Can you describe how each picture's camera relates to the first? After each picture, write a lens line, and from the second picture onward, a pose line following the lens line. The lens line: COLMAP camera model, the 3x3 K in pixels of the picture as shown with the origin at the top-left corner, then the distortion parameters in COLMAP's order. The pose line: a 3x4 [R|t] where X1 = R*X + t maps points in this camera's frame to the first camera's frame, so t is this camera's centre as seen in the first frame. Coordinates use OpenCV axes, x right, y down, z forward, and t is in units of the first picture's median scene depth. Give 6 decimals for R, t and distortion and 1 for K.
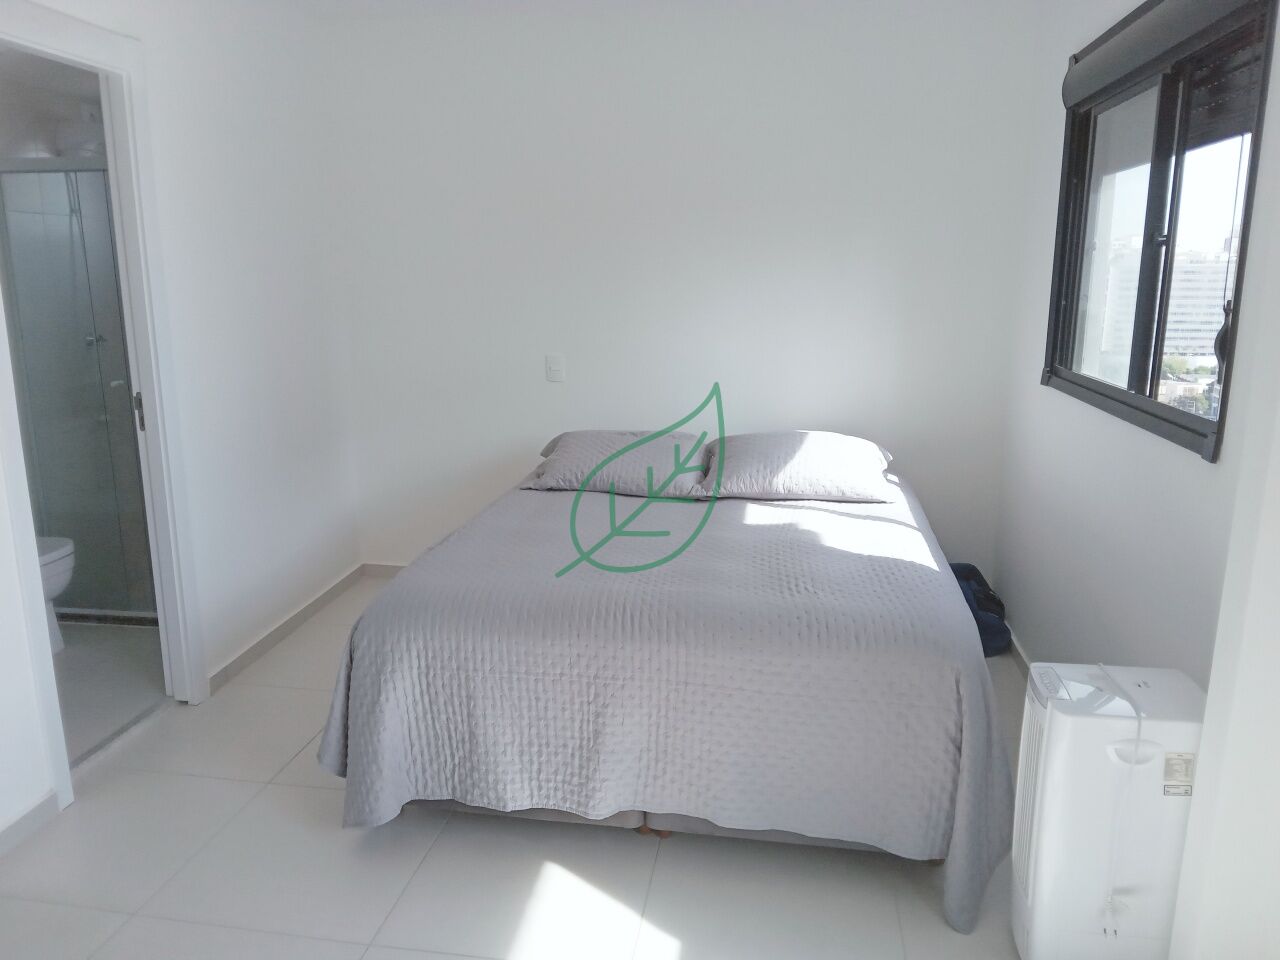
lens RADIAL K [[948.6, 0, 640.0], [0, 948.6, 480.0], [0, 0, 1]] dist [0.004906, 0.001452]
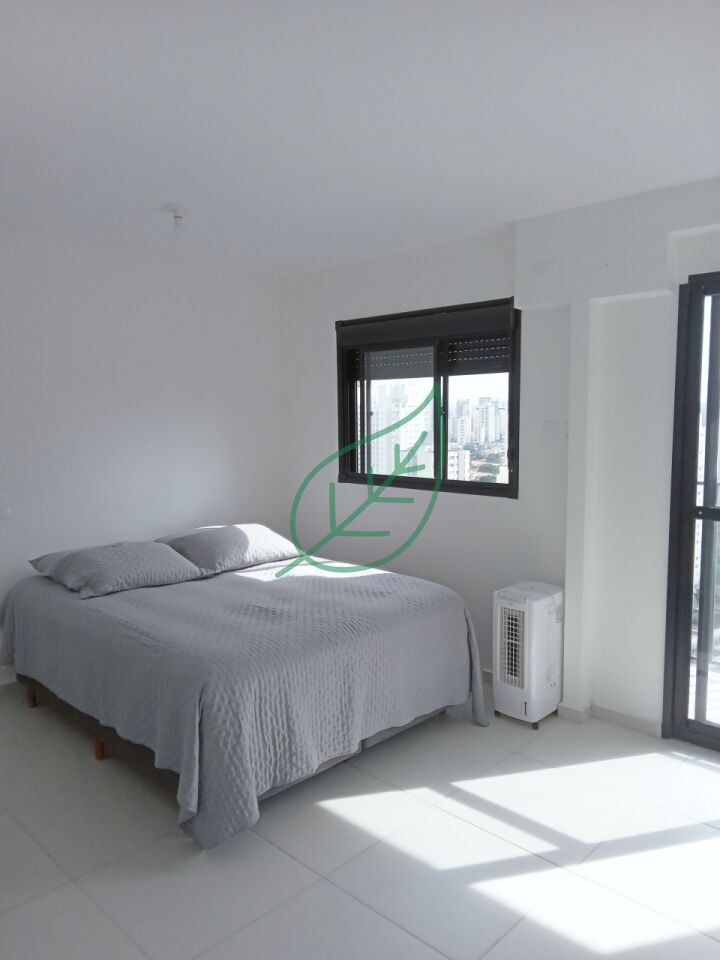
lens RADIAL K [[711.5, 0, 360.0], [0, 711.5, 480.0], [0, 0, 1]] dist [0.004906, 0.001452]
pose [[0.573614, -0.084145, 0.814792, -1.003956], [0.187191, 0.981854, -0.030385, -0.072511], [-0.797450, 0.169951, 0.578956, 0.179719]]
